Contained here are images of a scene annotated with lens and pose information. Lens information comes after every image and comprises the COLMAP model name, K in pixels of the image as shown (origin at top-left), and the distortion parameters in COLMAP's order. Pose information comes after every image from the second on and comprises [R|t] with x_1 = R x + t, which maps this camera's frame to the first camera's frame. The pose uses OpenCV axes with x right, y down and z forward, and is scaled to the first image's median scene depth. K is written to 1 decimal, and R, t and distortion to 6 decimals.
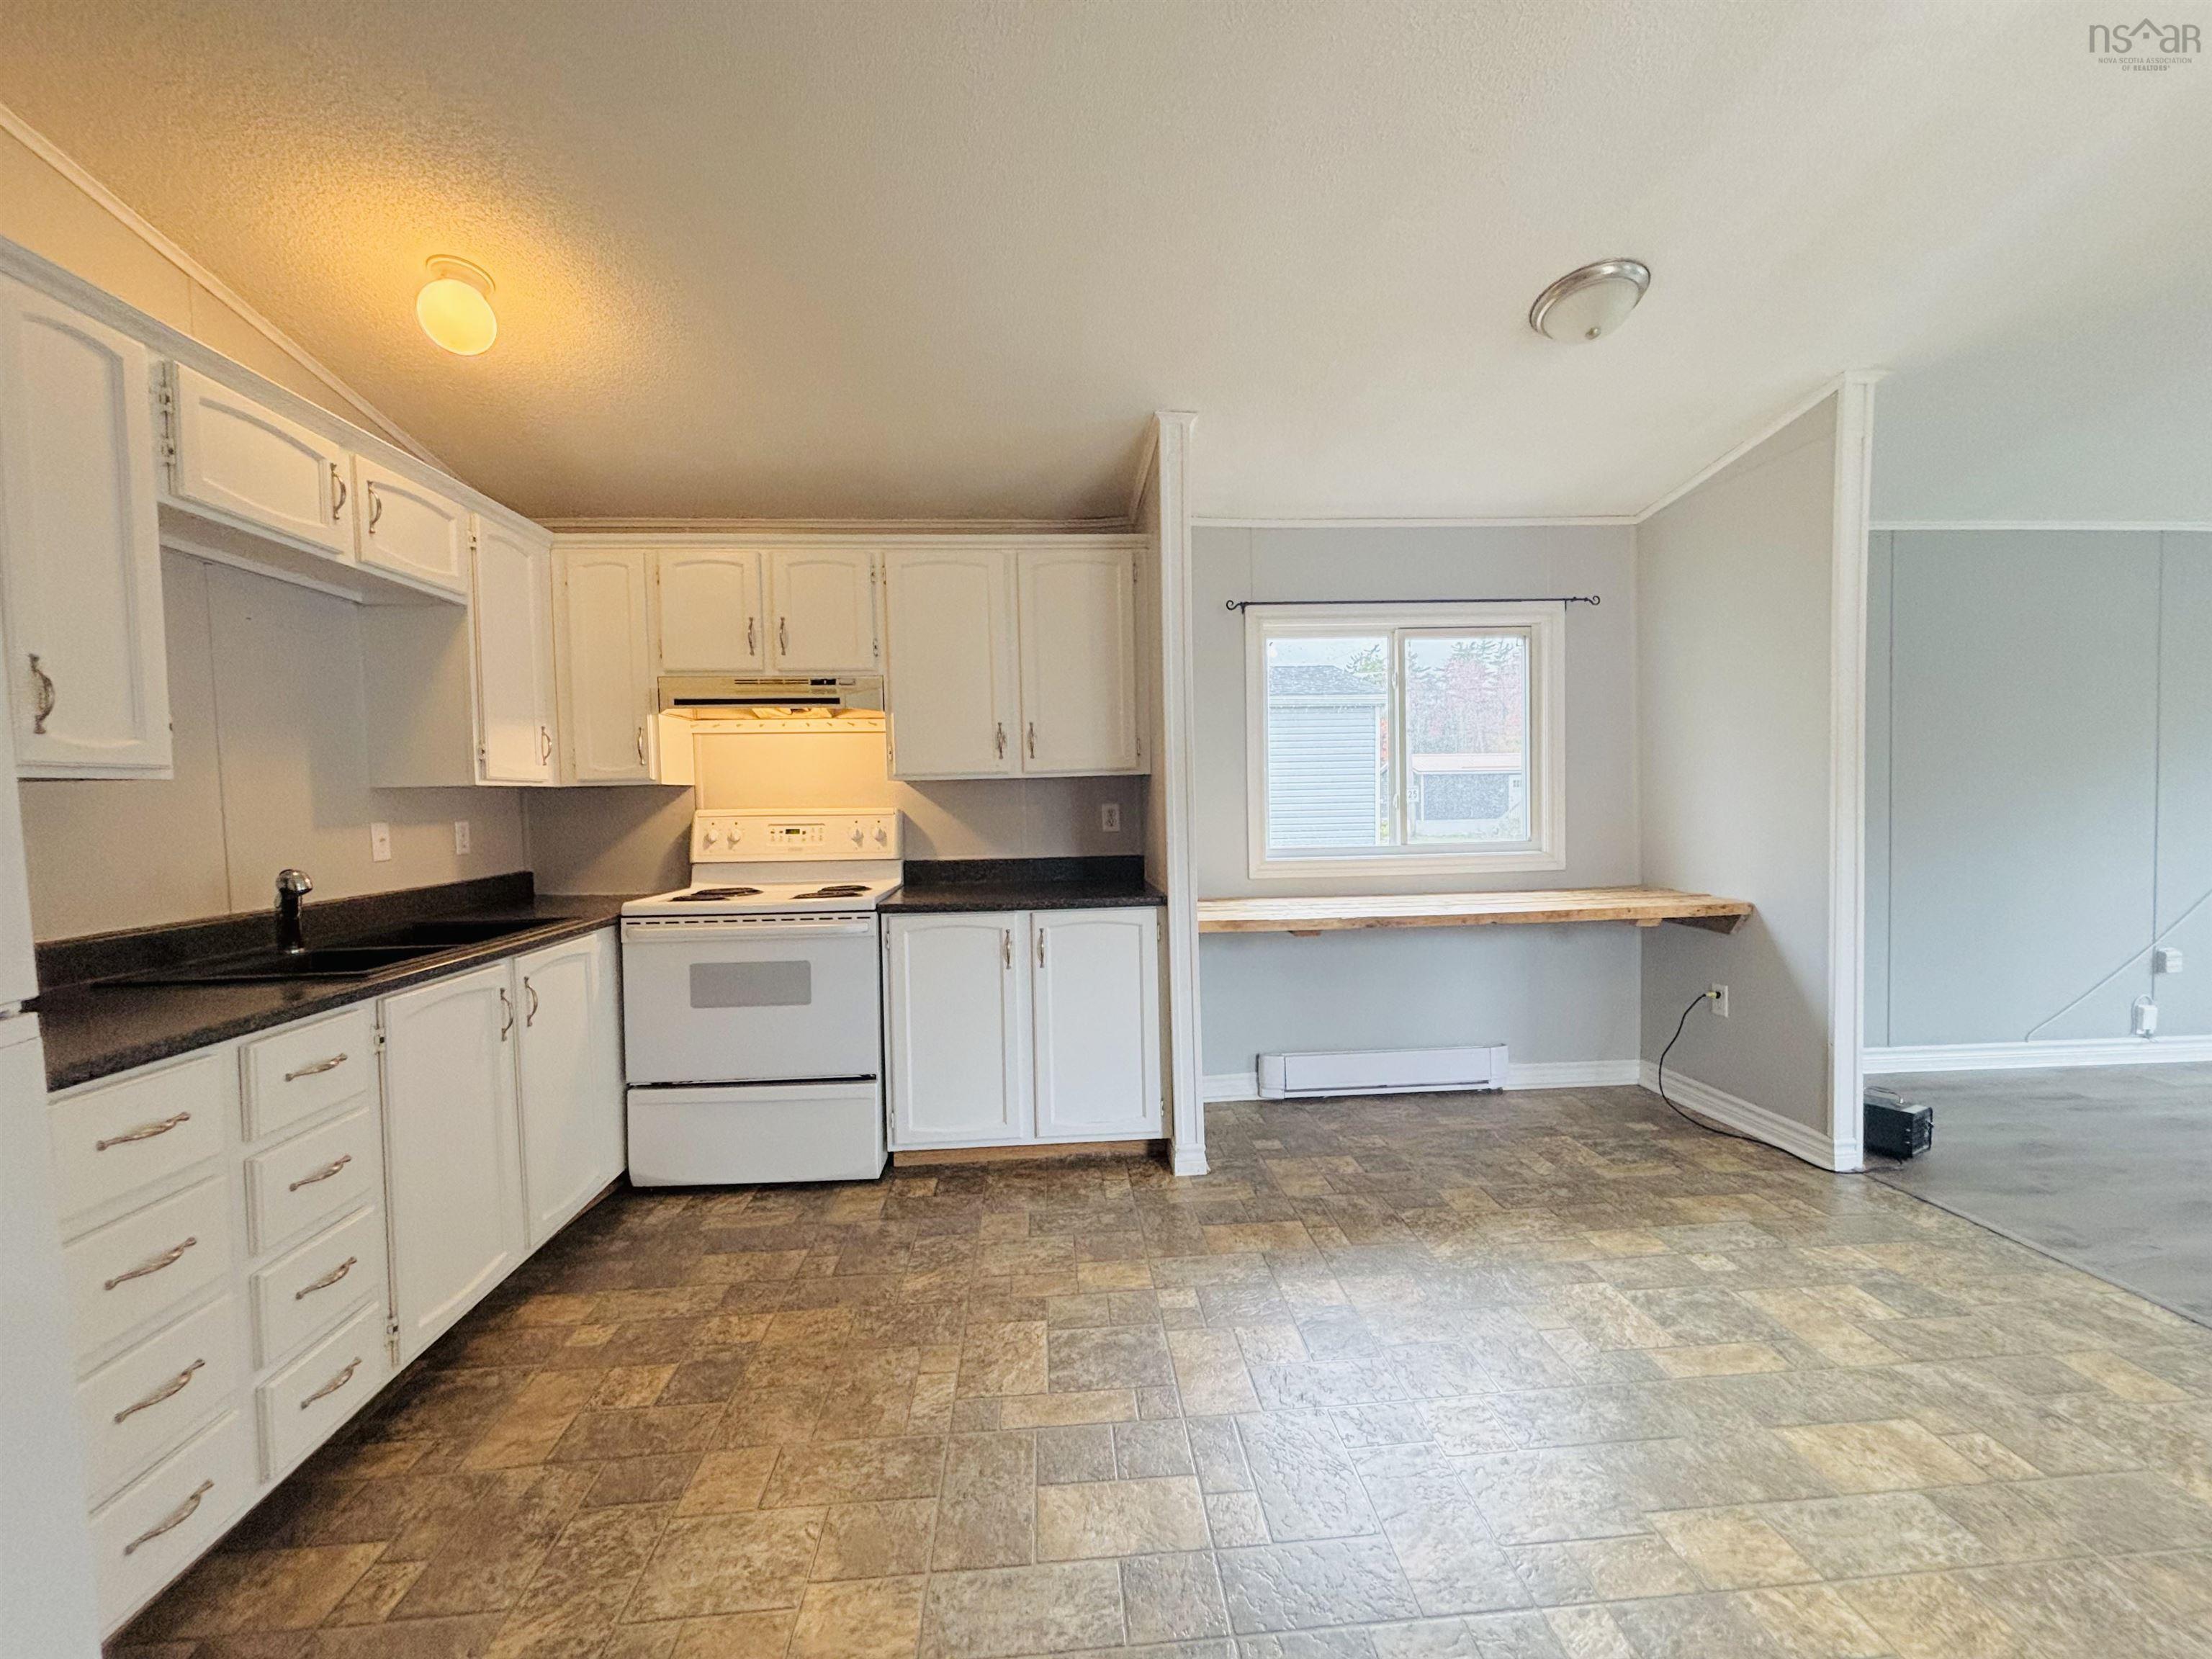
lens RADIAL K [[894.7, 0, 1106.4], [0, 894.7, 828.0], [0, 0, 1]] dist [0.002690, -0.000560]
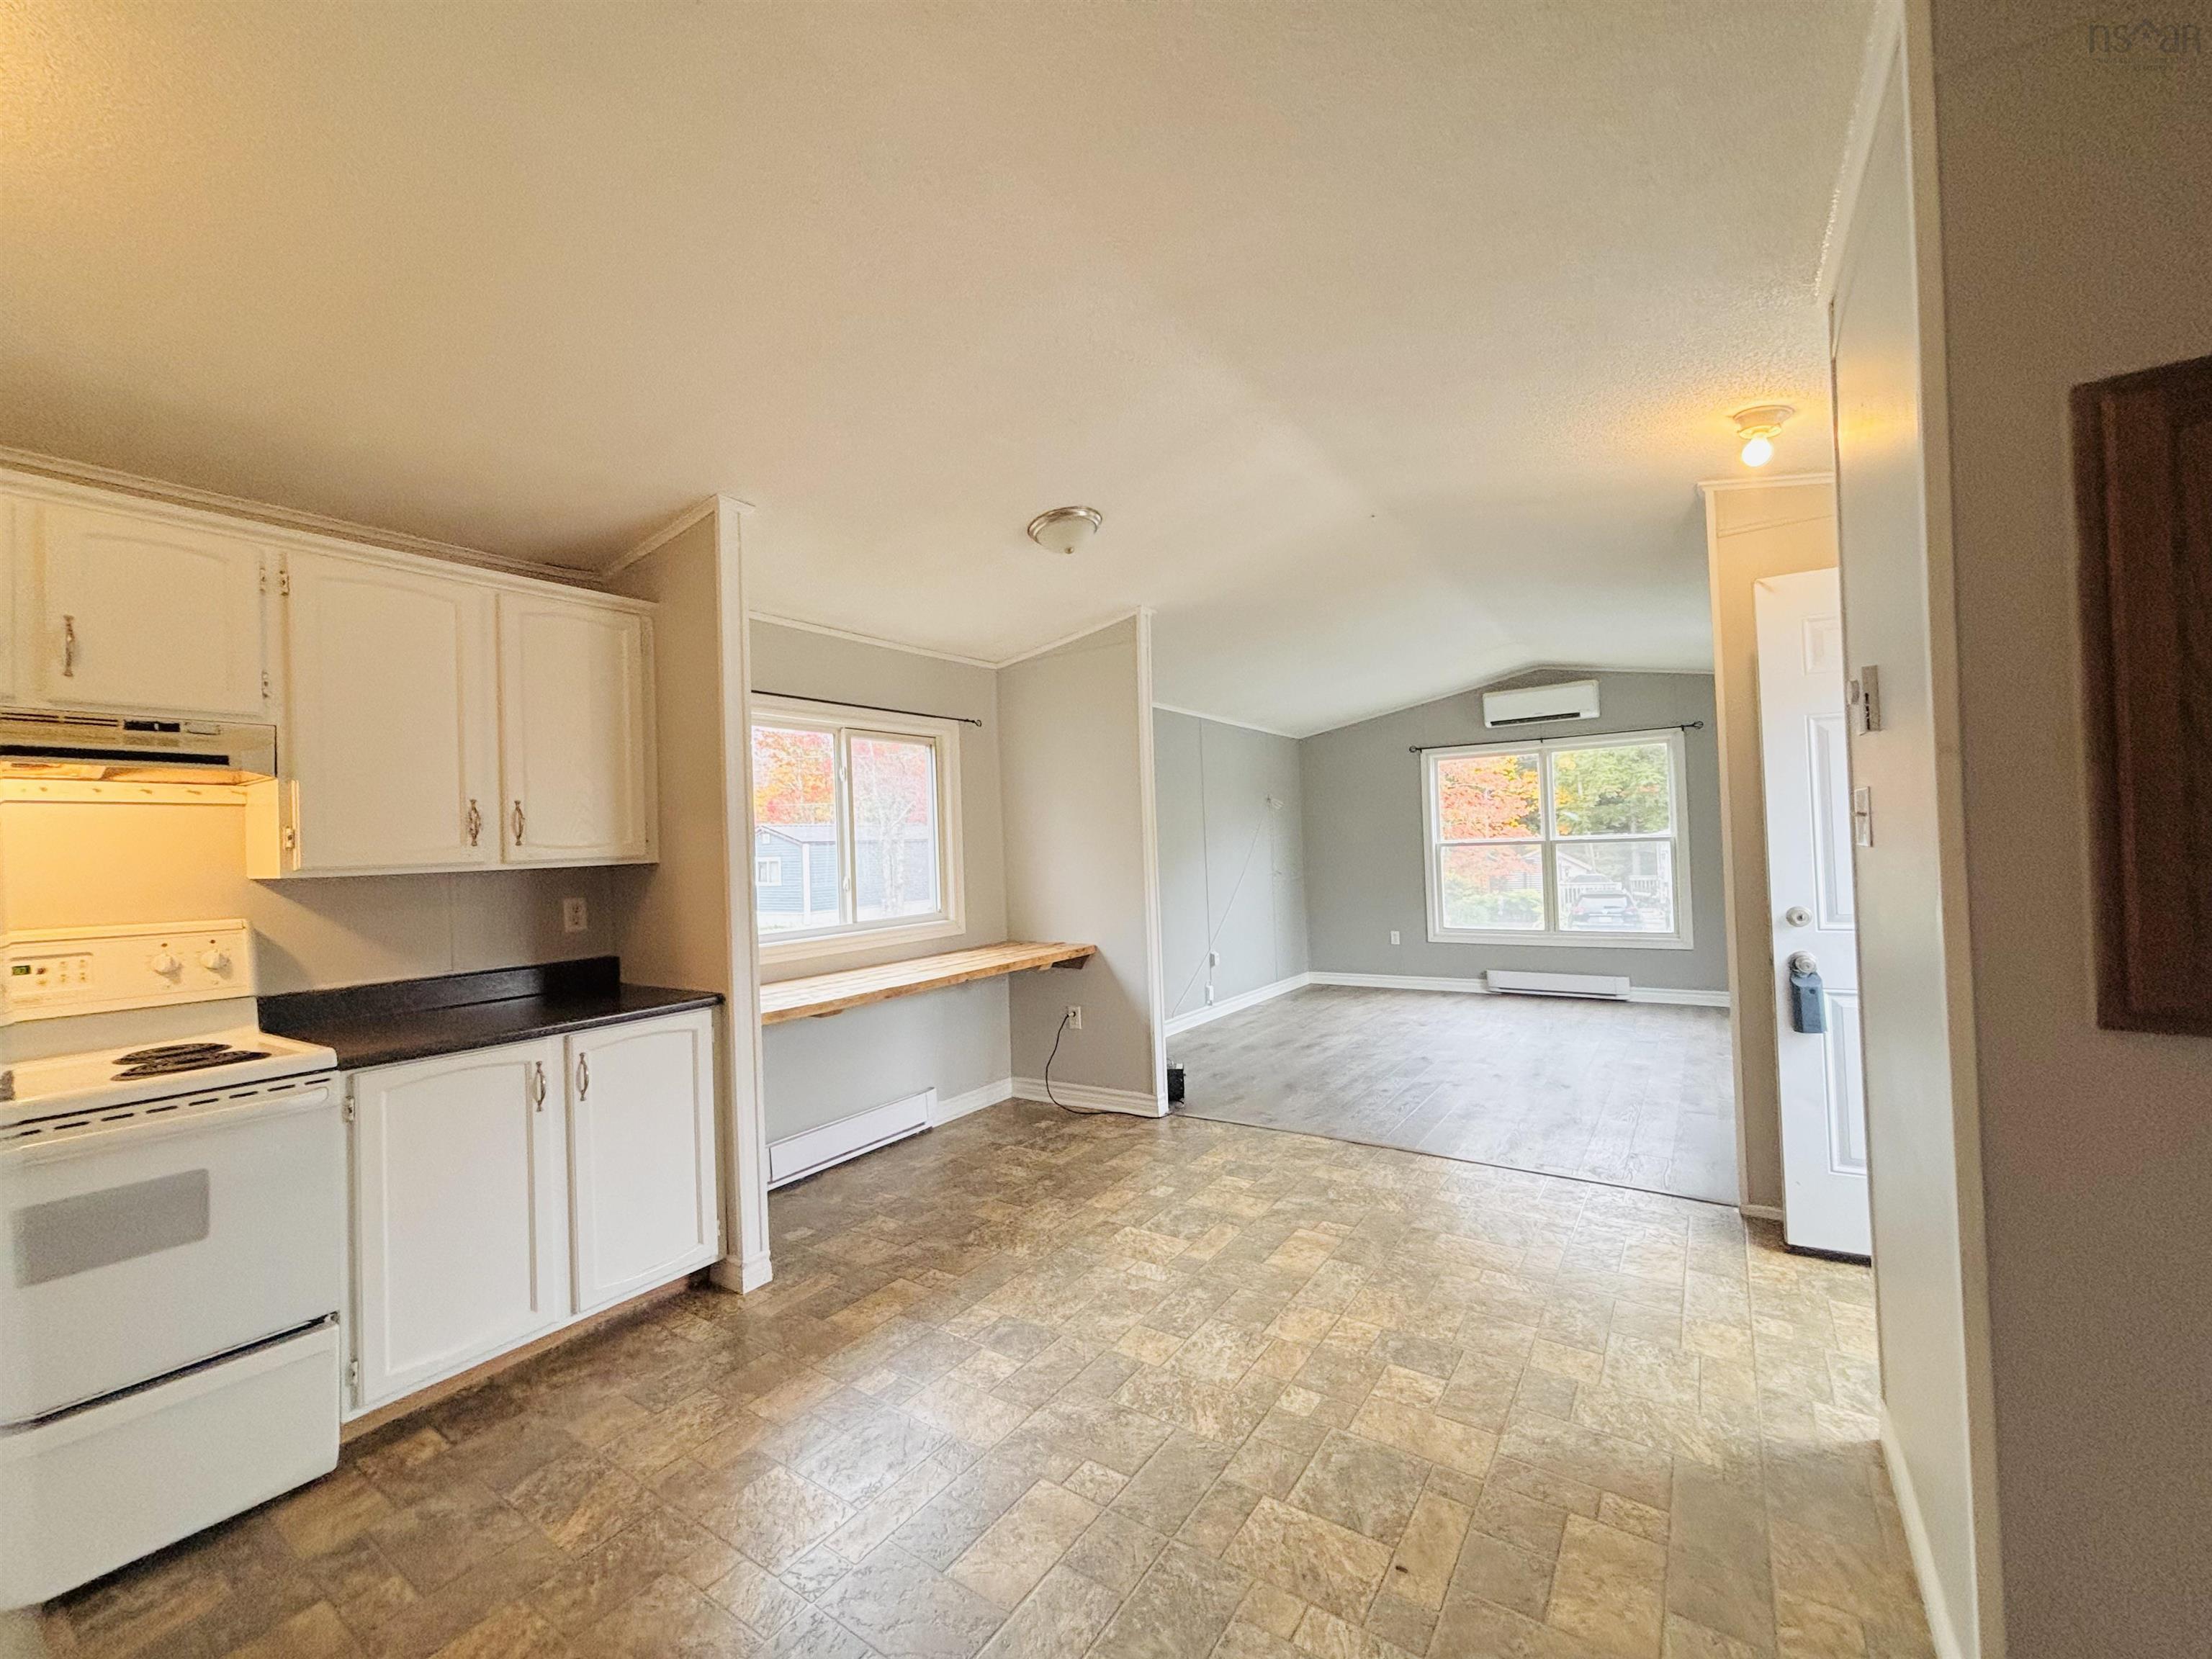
lens RADIAL K [[894.7, 0, 1104.4], [0, 894.7, 830.3], [0, 0, 1]] dist [0.002690, -0.000560]
pose [[0.623565, 0.012799, 0.781667, -0.518294], [0.050414, 0.997127, -0.056543, -0.026565], [-0.780144, 0.074665, 0.621128, 0.109407]]
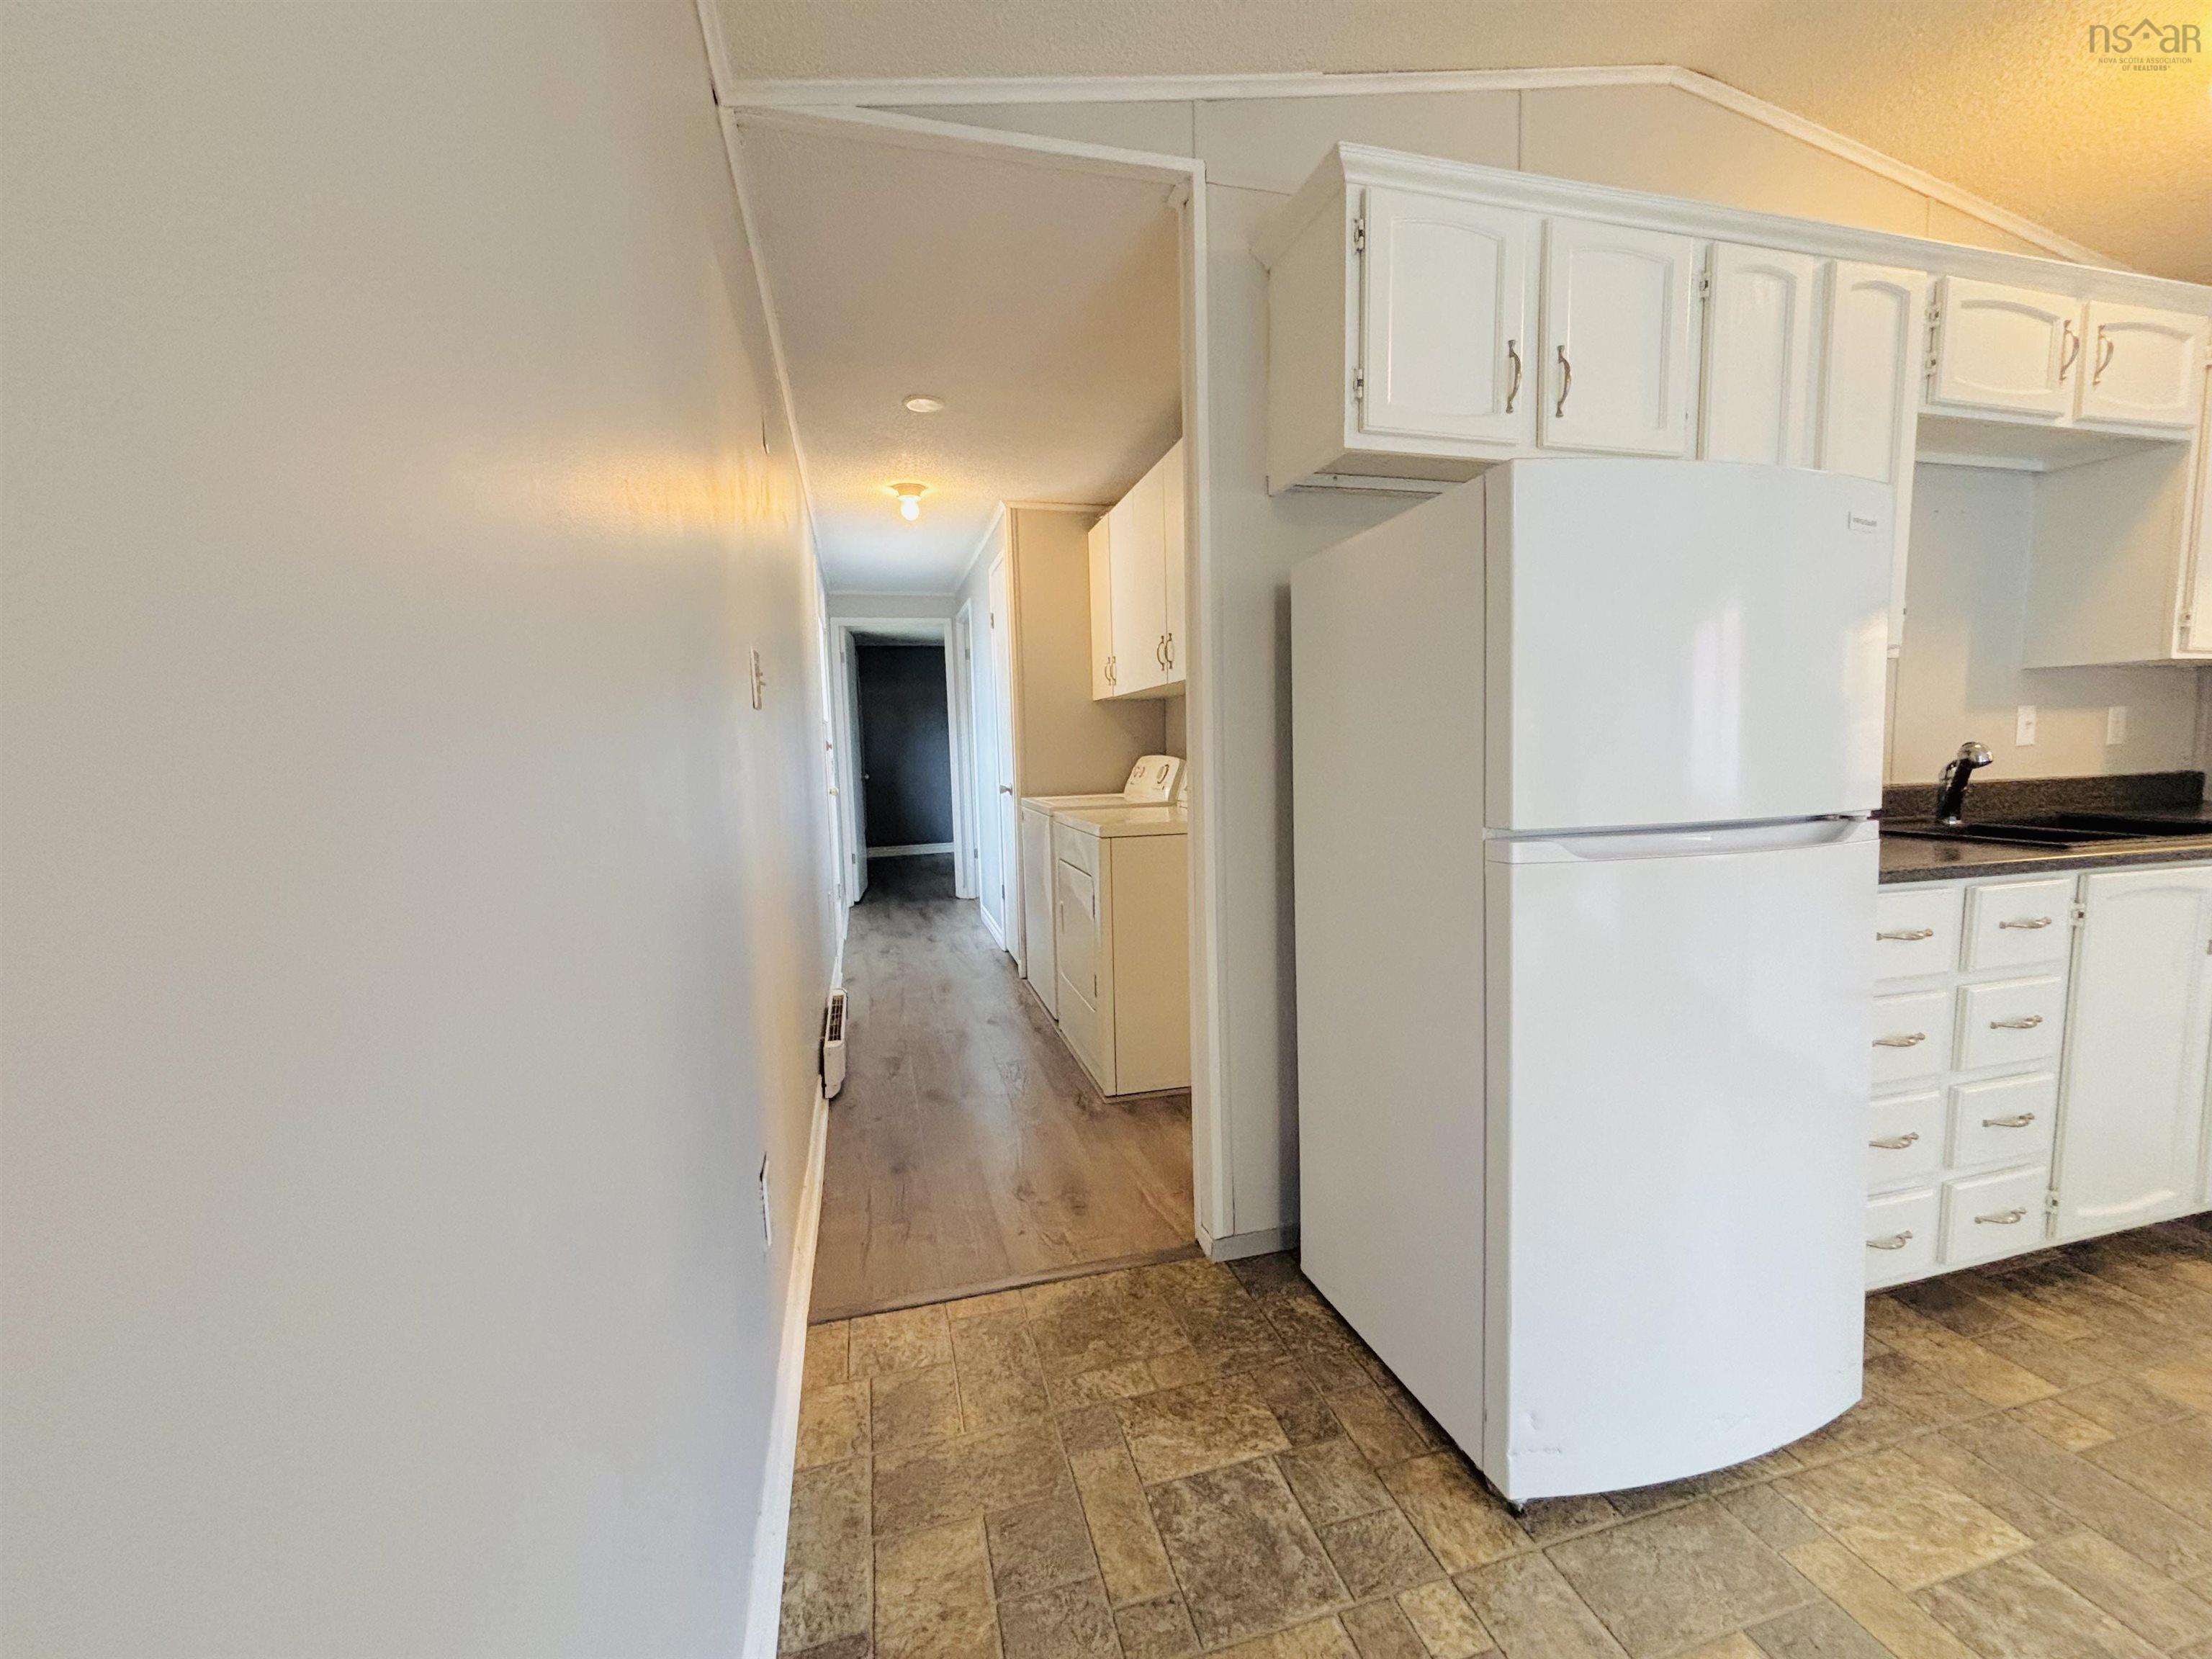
lens RADIAL K [[894.7, 0, 1098.4], [0, 894.7, 830.1], [0, 0, 1]] dist [0.002690, -0.000560]
pose [[0.187158, 0.115176, -0.975554, -0.050320], [-0.020218, 0.993344, 0.113398, 0.041800], [0.982122, -0.001500, 0.188241, -0.175334]]
